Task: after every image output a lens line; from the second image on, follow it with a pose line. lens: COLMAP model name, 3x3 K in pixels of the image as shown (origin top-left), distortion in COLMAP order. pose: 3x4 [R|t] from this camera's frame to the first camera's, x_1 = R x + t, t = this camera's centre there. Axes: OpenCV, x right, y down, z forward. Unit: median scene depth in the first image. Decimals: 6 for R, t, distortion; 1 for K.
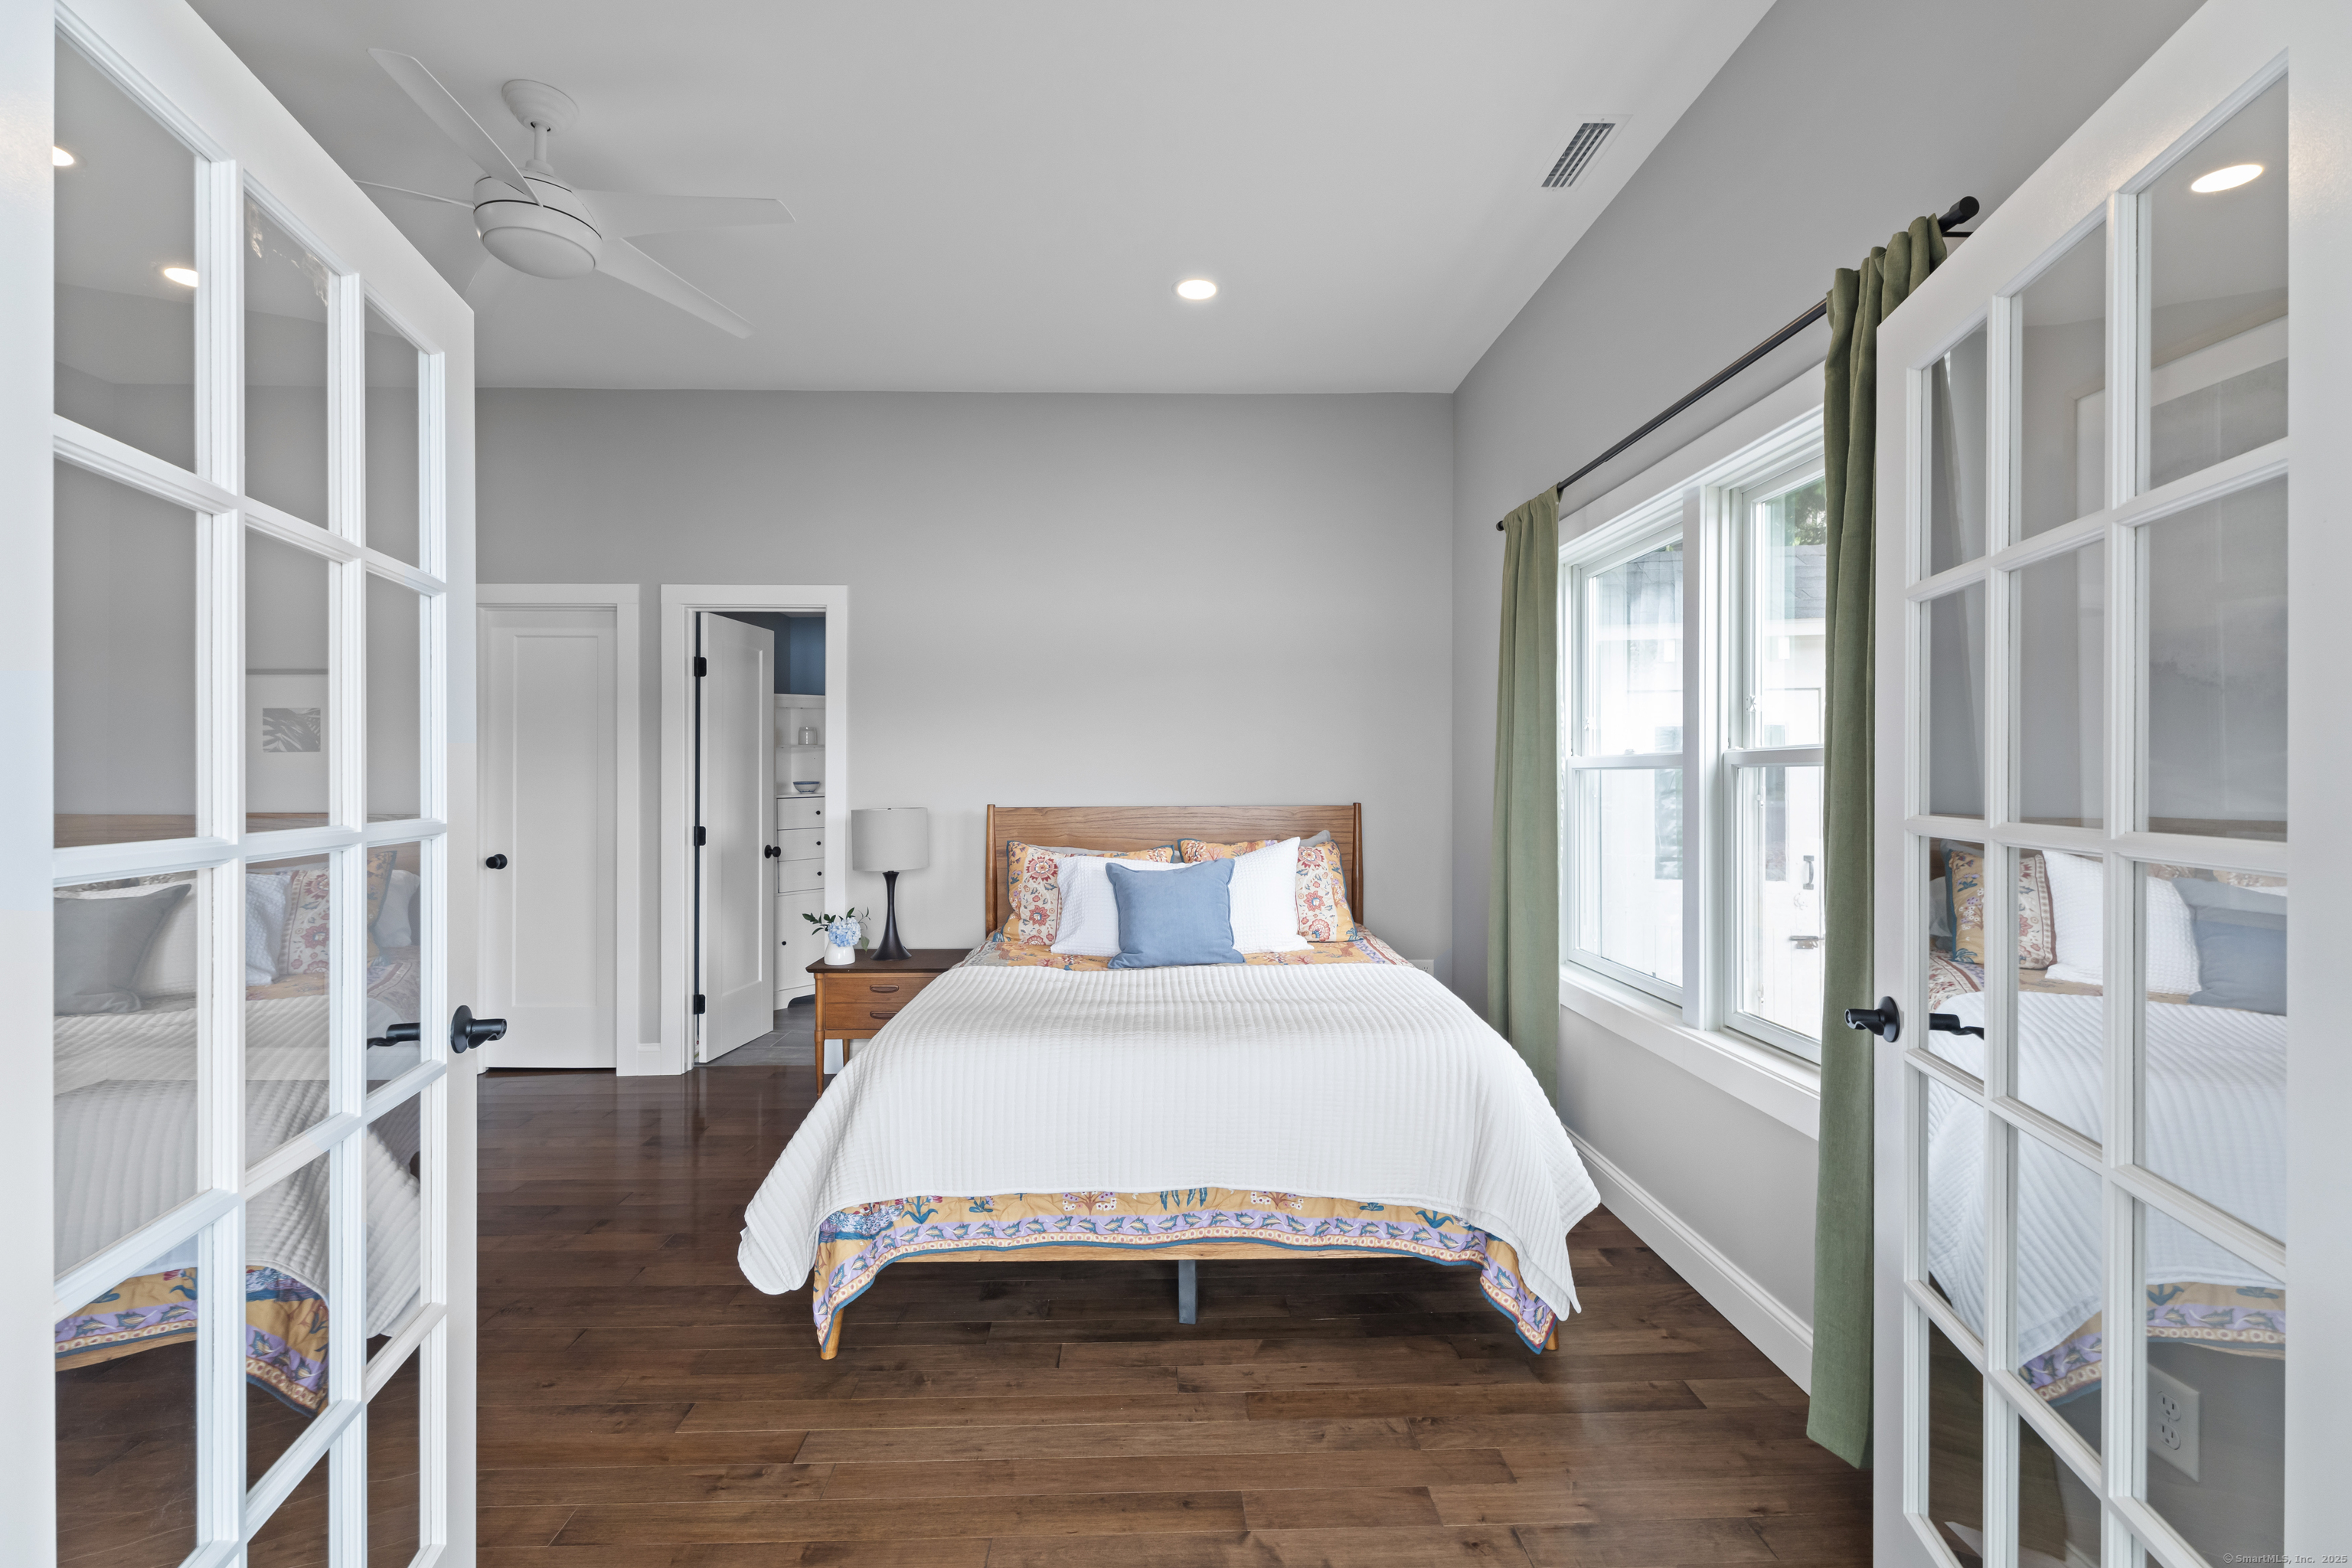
lens RADIAL K [[1045.9, 0, 1176.9], [0, 1045.9, 790.8], [0, 0, 1]] dist [0.005447, -0.001136]
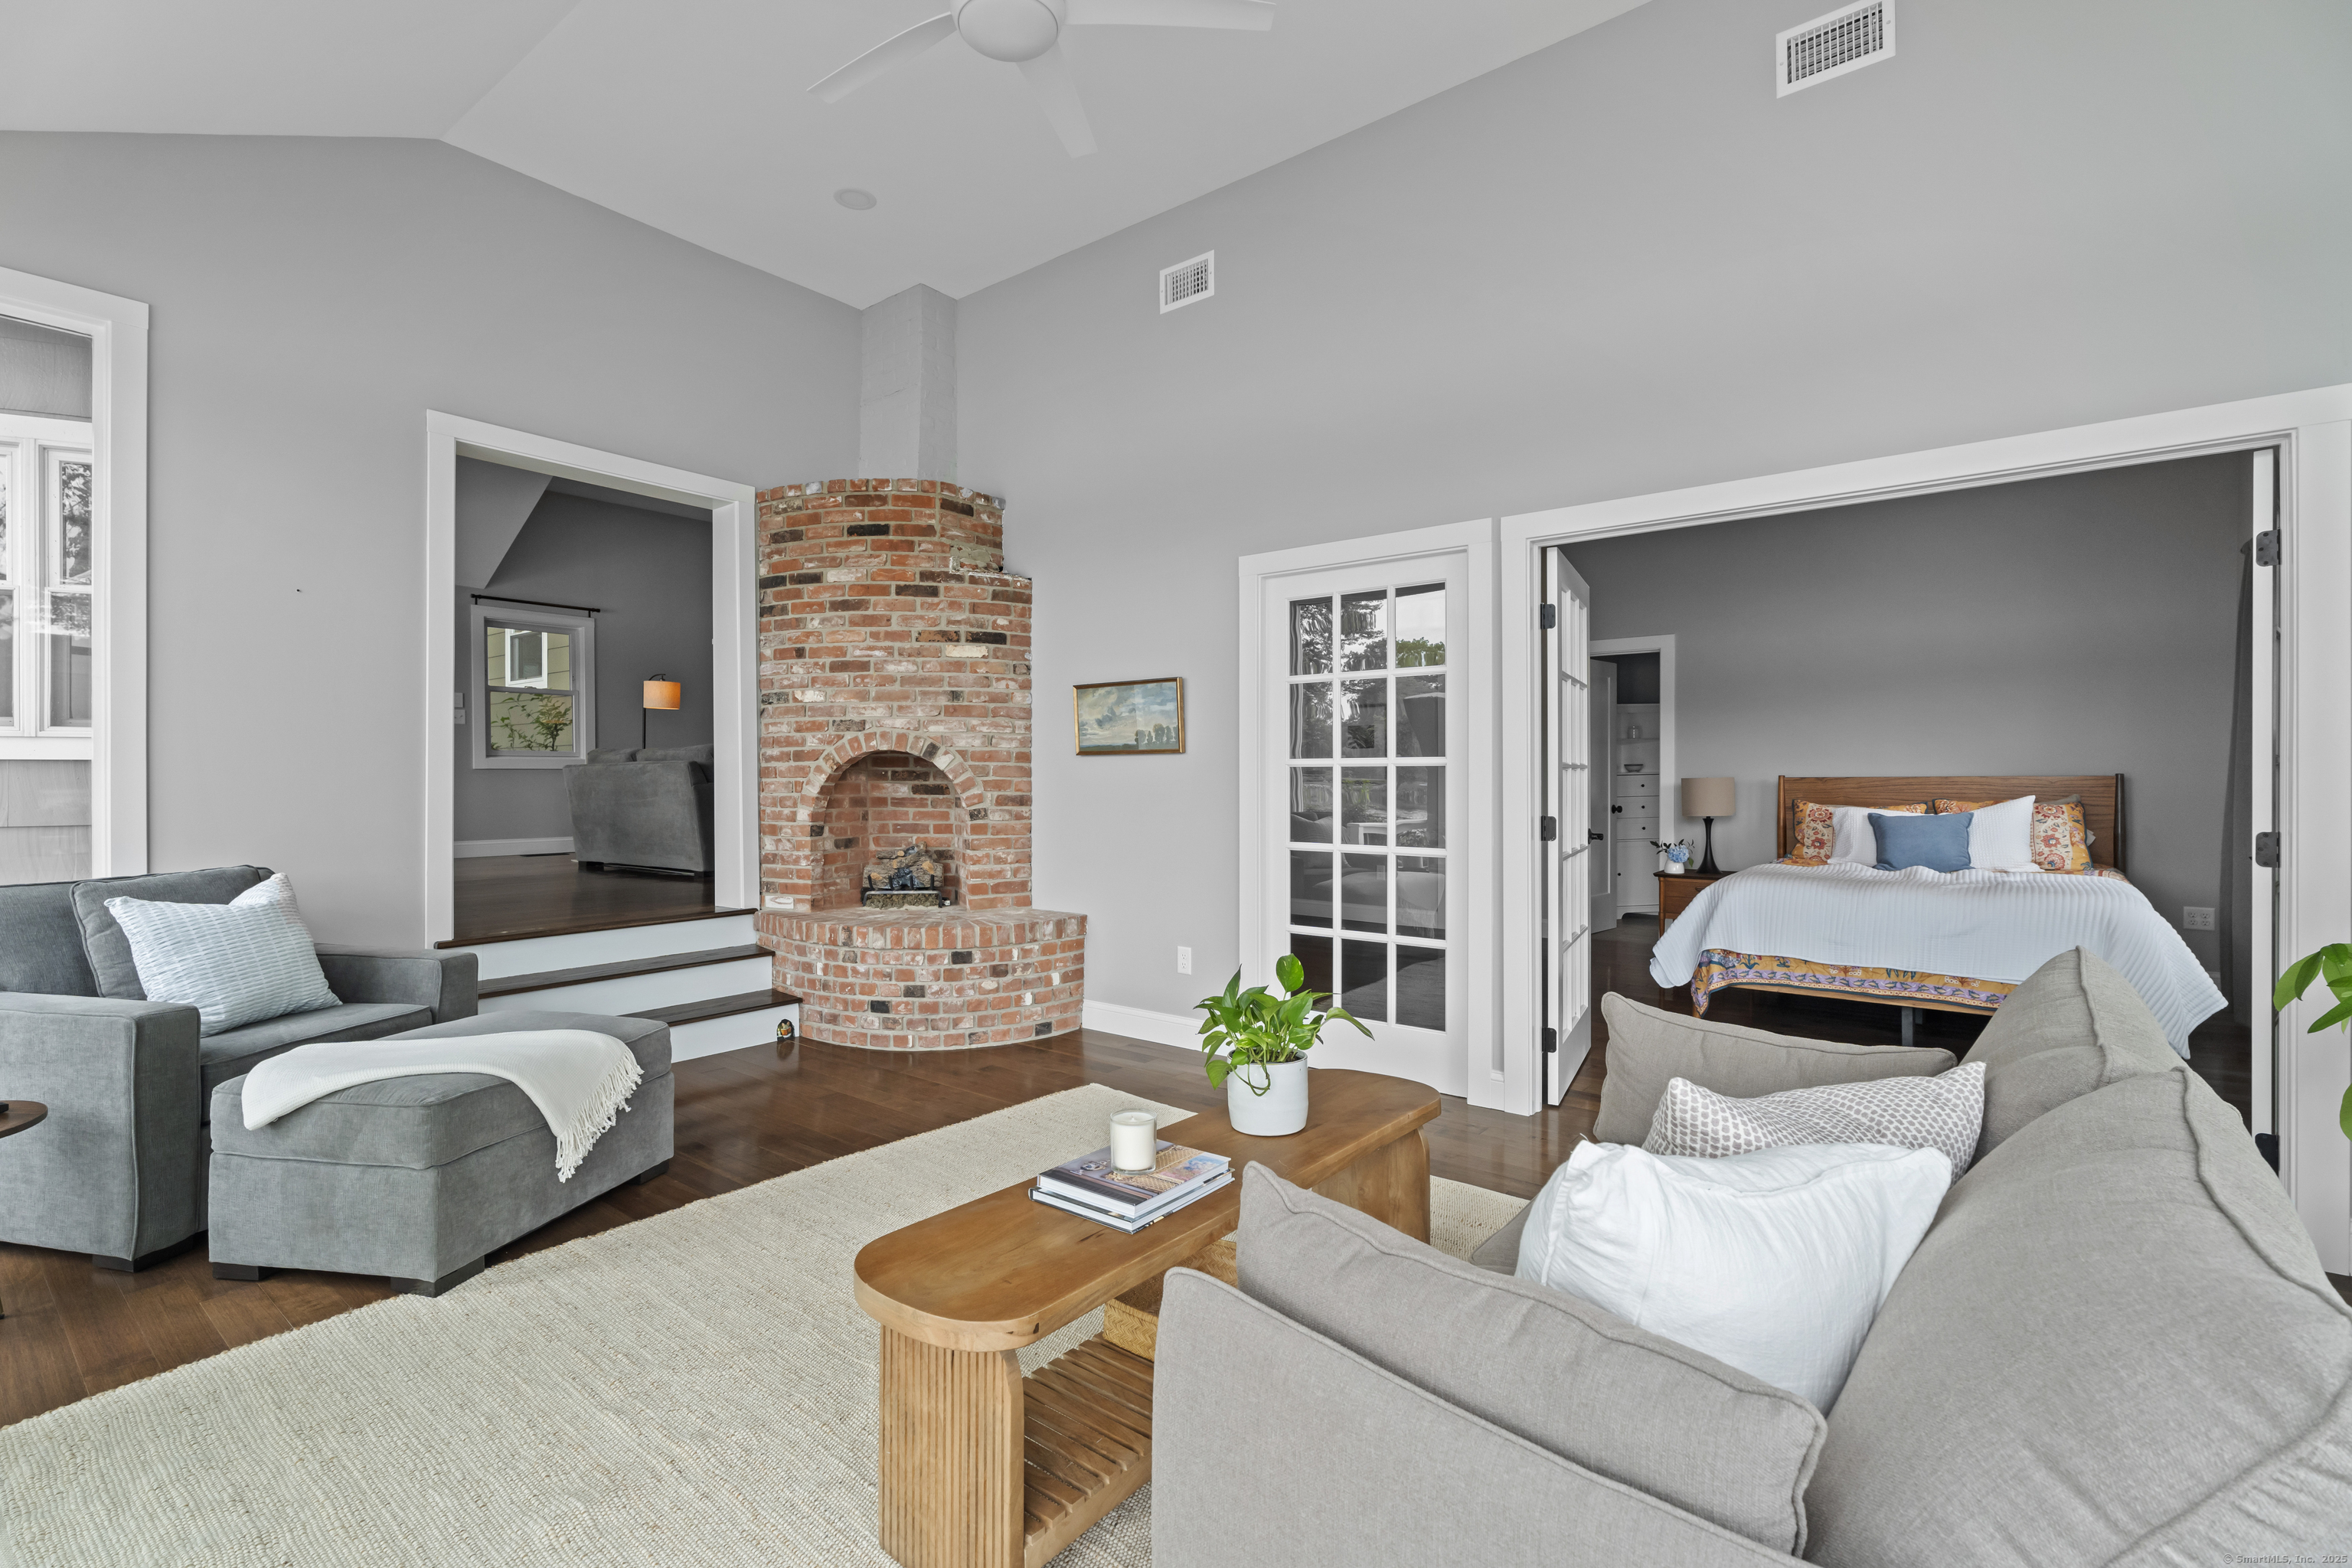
lens RADIAL K [[1045.9, 0, 1153.8], [0, 1045.9, 773.9], [0, 0, 1]] dist [0.005447, -0.001136]
pose [[0.760970, -0.001826, -0.648785, 0.125722], [0.005517, 0.999978, 0.003656, 0.000573], [0.648764, -0.006362, 0.760963, -0.817844]]
